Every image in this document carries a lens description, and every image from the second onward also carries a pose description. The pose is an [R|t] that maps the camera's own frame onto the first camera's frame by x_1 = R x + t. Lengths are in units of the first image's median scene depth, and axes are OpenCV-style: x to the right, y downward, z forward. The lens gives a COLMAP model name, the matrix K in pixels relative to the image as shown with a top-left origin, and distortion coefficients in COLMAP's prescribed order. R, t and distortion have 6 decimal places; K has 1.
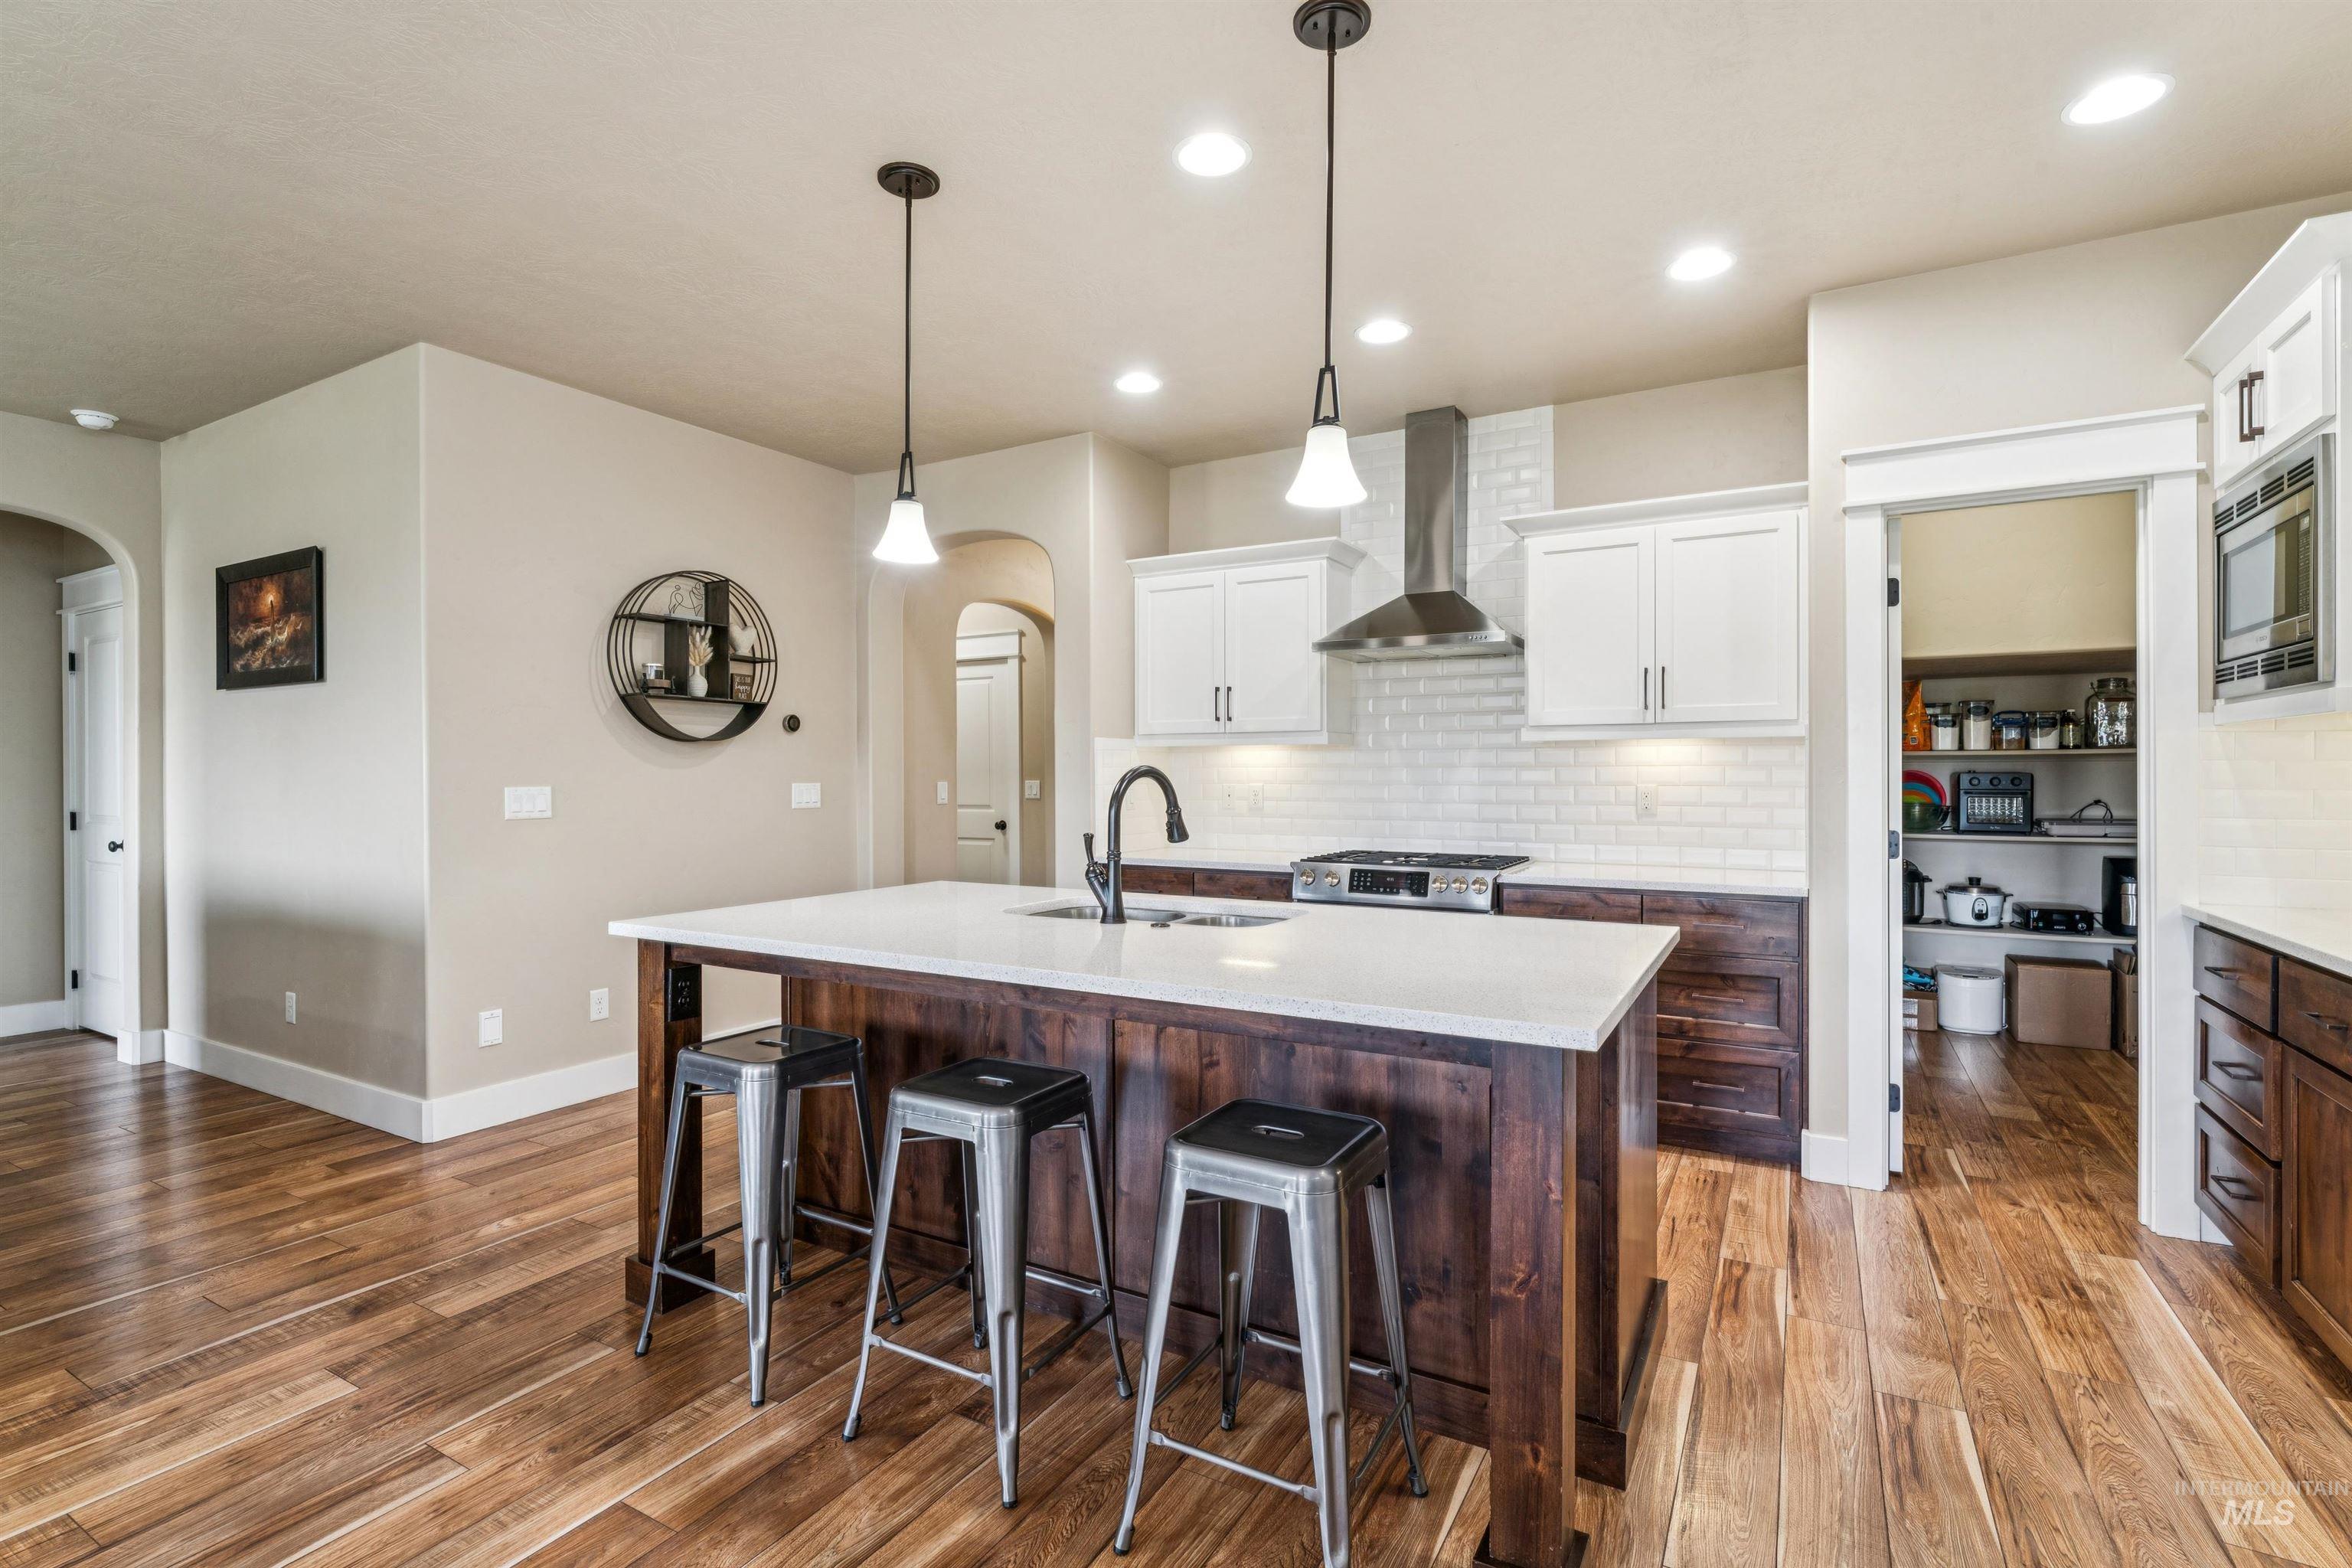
lens RADIAL K [[1060.9, 0, 1180.2], [0, 1060.9, 797.7], [0, 0, 1]] dist [-0.002826, 0.000455]
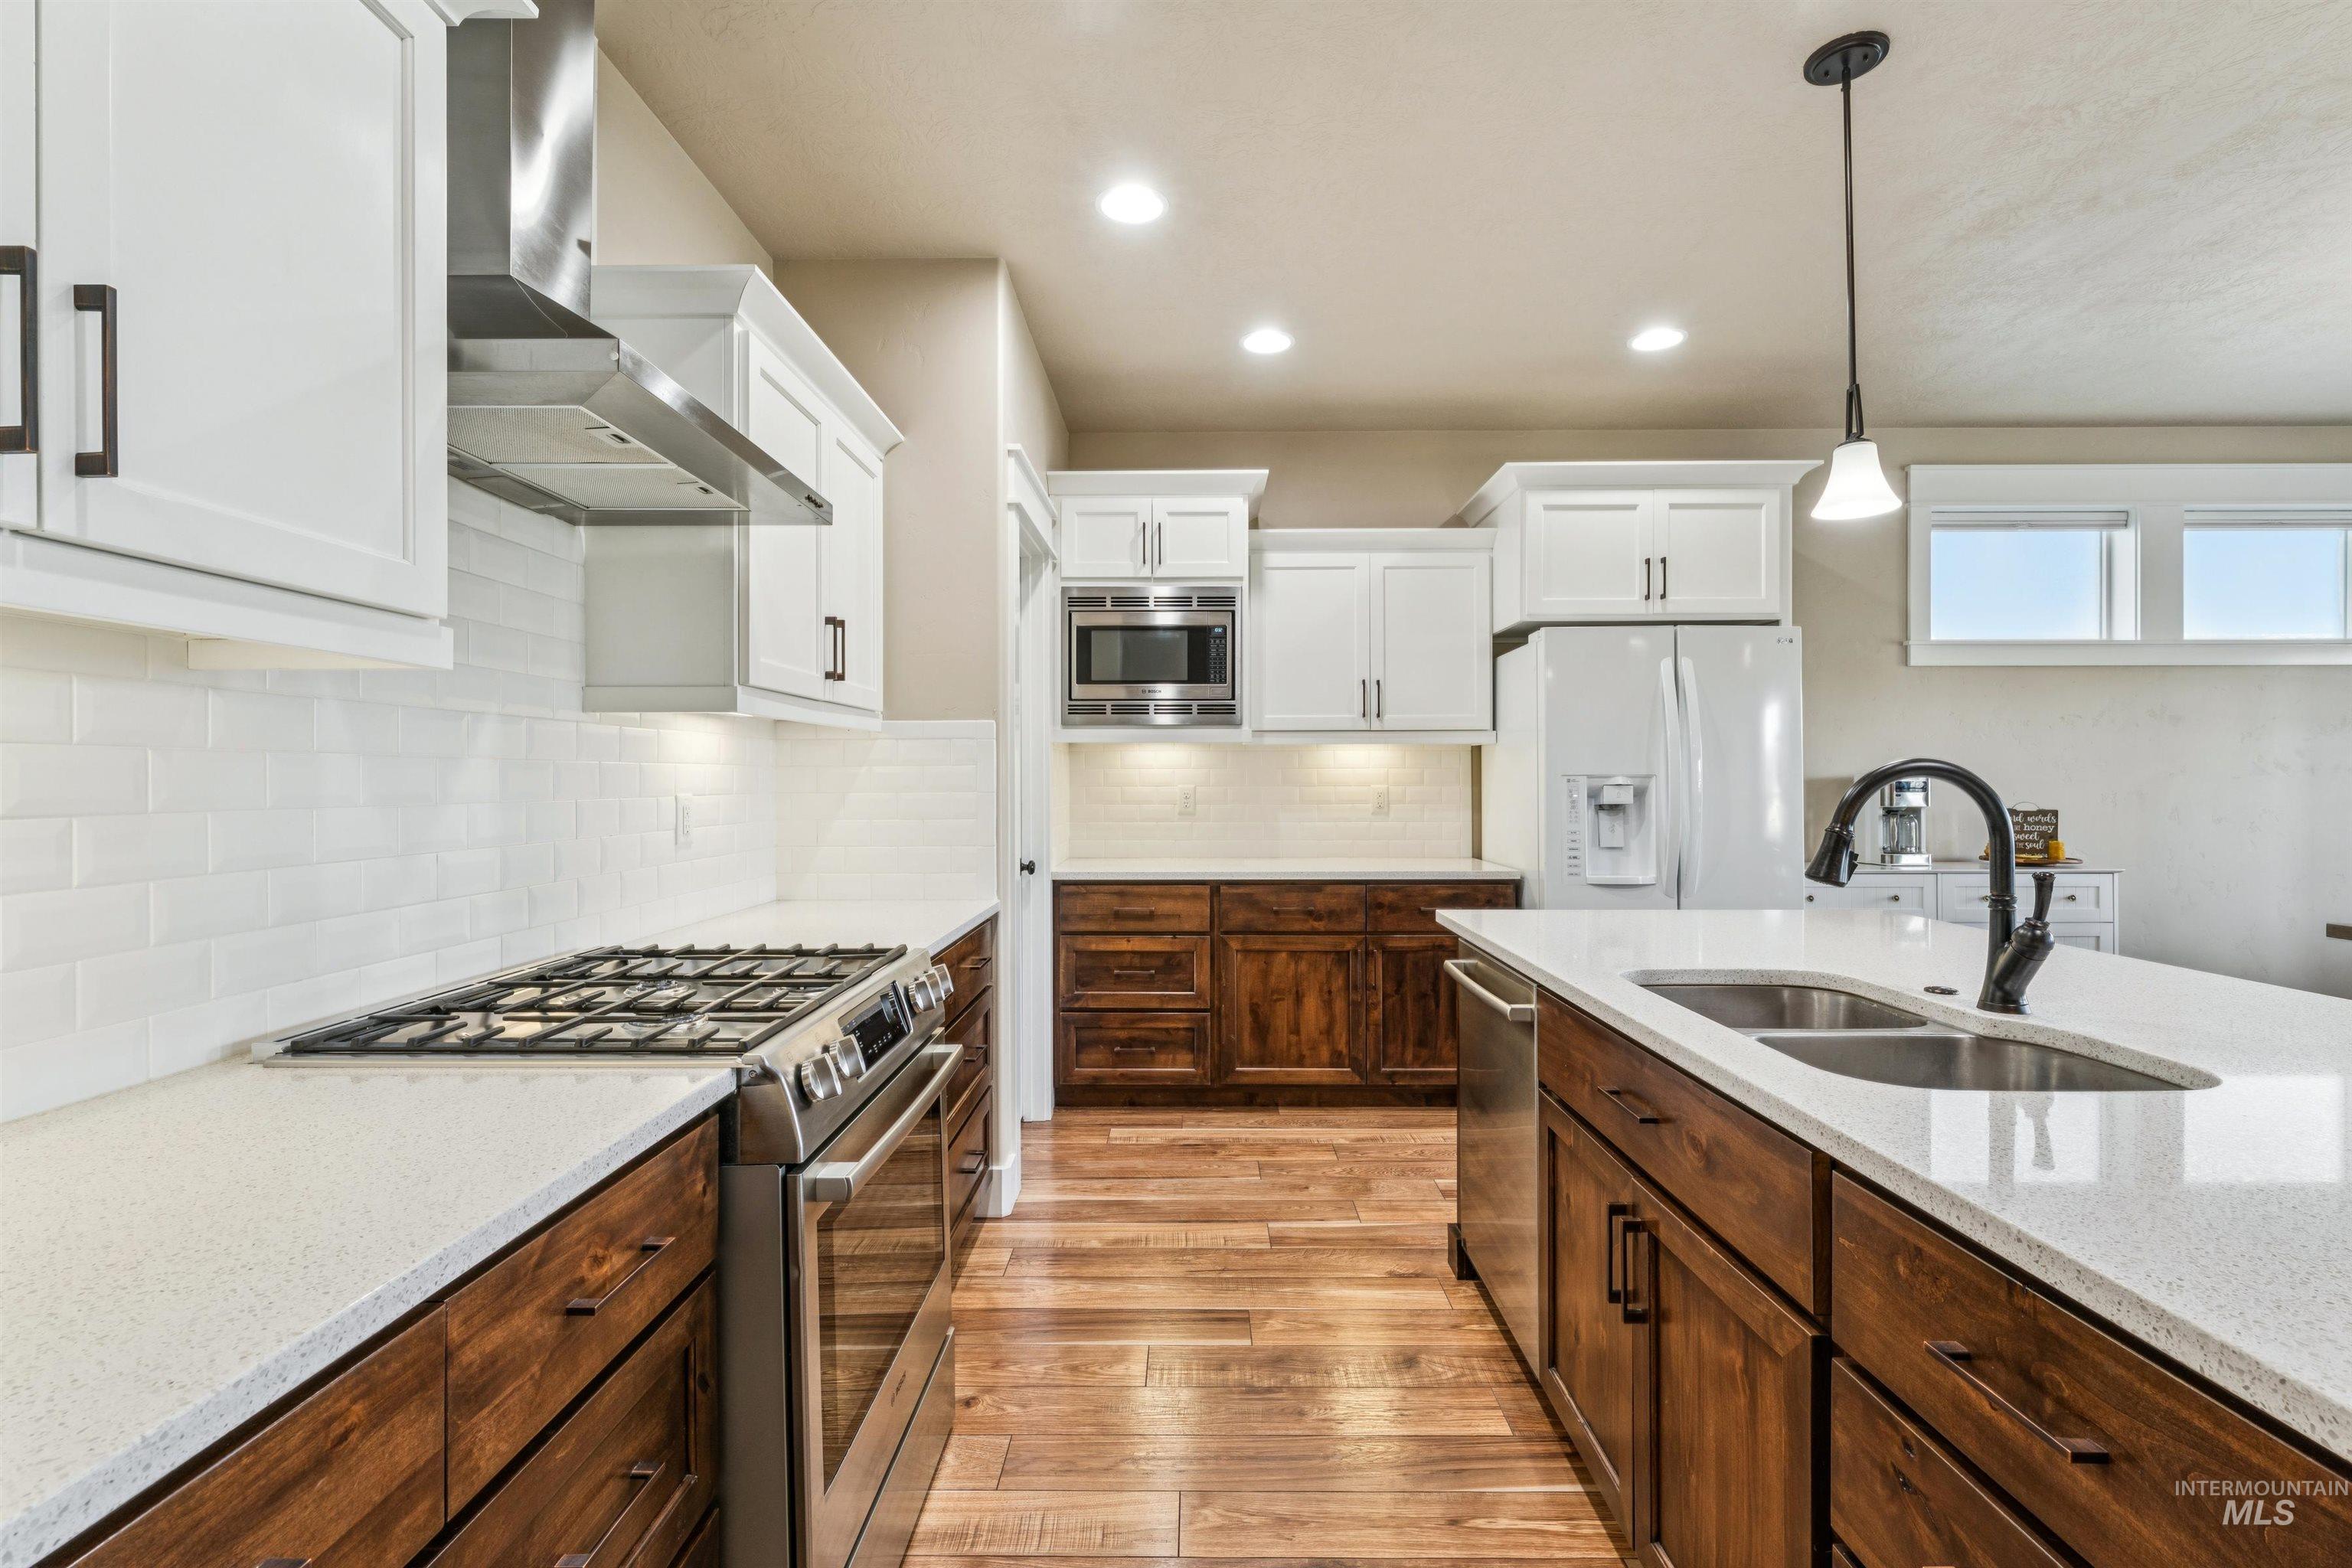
lens RADIAL K [[1060.9, 0, 1182.0], [0, 1060.9, 770.4], [0, 0, 1]] dist [-0.002826, 0.000455]
pose [[-0.488887, 0.010615, 0.872282, -0.332174], [0.020716, 0.999785, -0.000556, -0.027145], [-0.872101, 0.017799, -0.489002, 1.495449]]
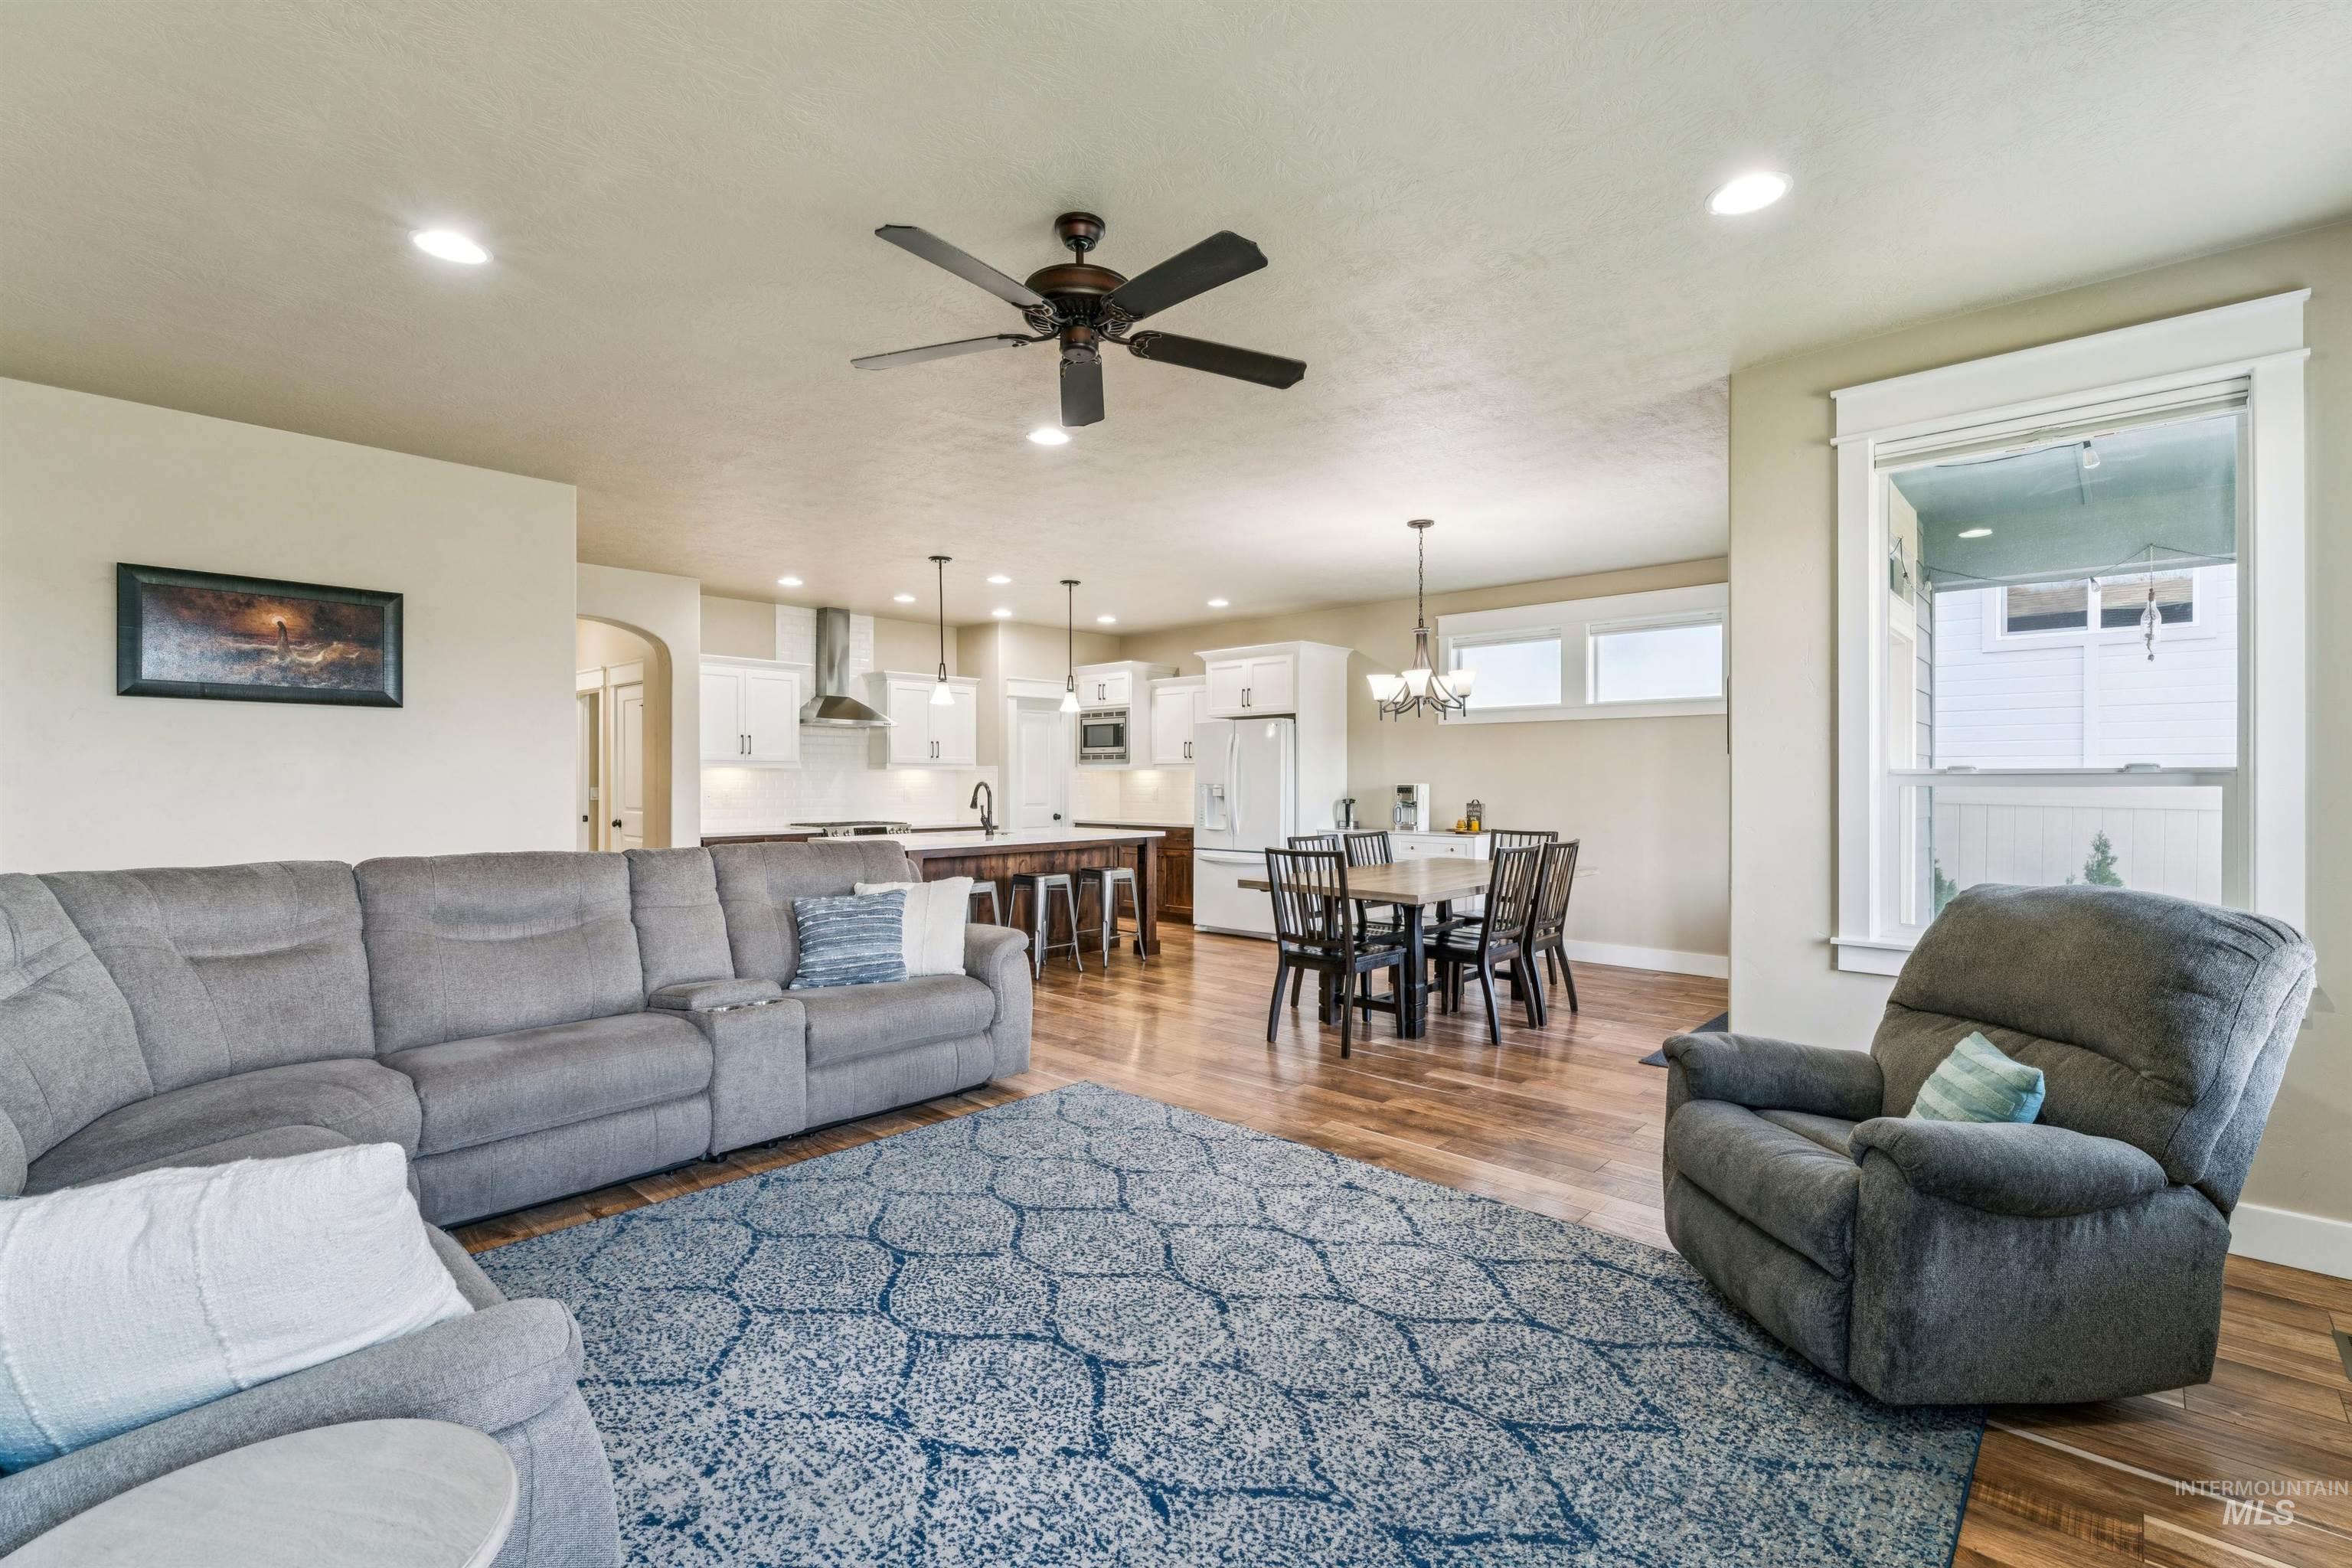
lens RADIAL K [[1060.9, 0, 1171.4], [0, 1060.9, 782.1], [0, 0, 1]] dist [-0.002826, 0.000455]
pose [[0.229695, -0.001347, 0.973262, -2.448282], [0.019658, 0.999801, -0.003256, -0.009658], [-0.973064, 0.019880, 0.229675, -0.151405]]
